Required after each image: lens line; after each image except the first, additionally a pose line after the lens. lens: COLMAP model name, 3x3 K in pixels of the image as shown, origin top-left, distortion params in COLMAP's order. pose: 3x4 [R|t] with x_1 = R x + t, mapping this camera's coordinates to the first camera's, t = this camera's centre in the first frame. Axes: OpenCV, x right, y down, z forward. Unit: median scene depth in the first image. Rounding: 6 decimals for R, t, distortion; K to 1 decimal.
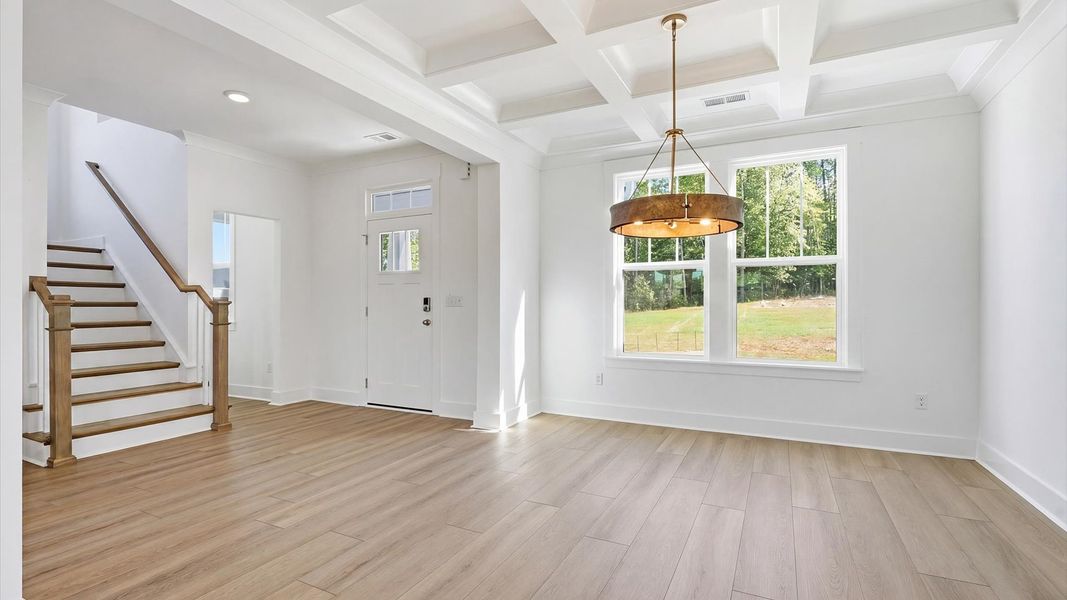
lens RADIAL K [[490.5, 0, 532.2], [0, 490.5, 304.3], [0, 0, 1]] dist [-0.004986, -0.000506]
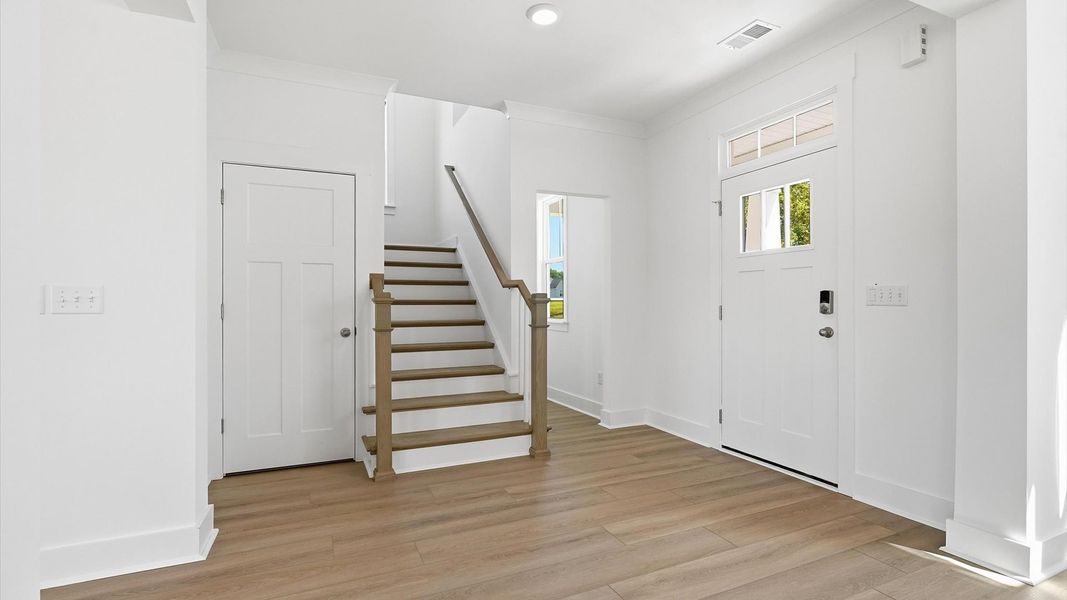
lens RADIAL K [[483.4, 0, 531.9], [0, 483.4, 305.3], [0, 0, 1]] dist [-0.001879, 0.001091]
pose [[0.777774, 0.002216, -0.628540, -0.138524], [0.001838, 0.999981, 0.005800, 0.000216], [0.628541, -0.005666, 0.777756, 0.361655]]
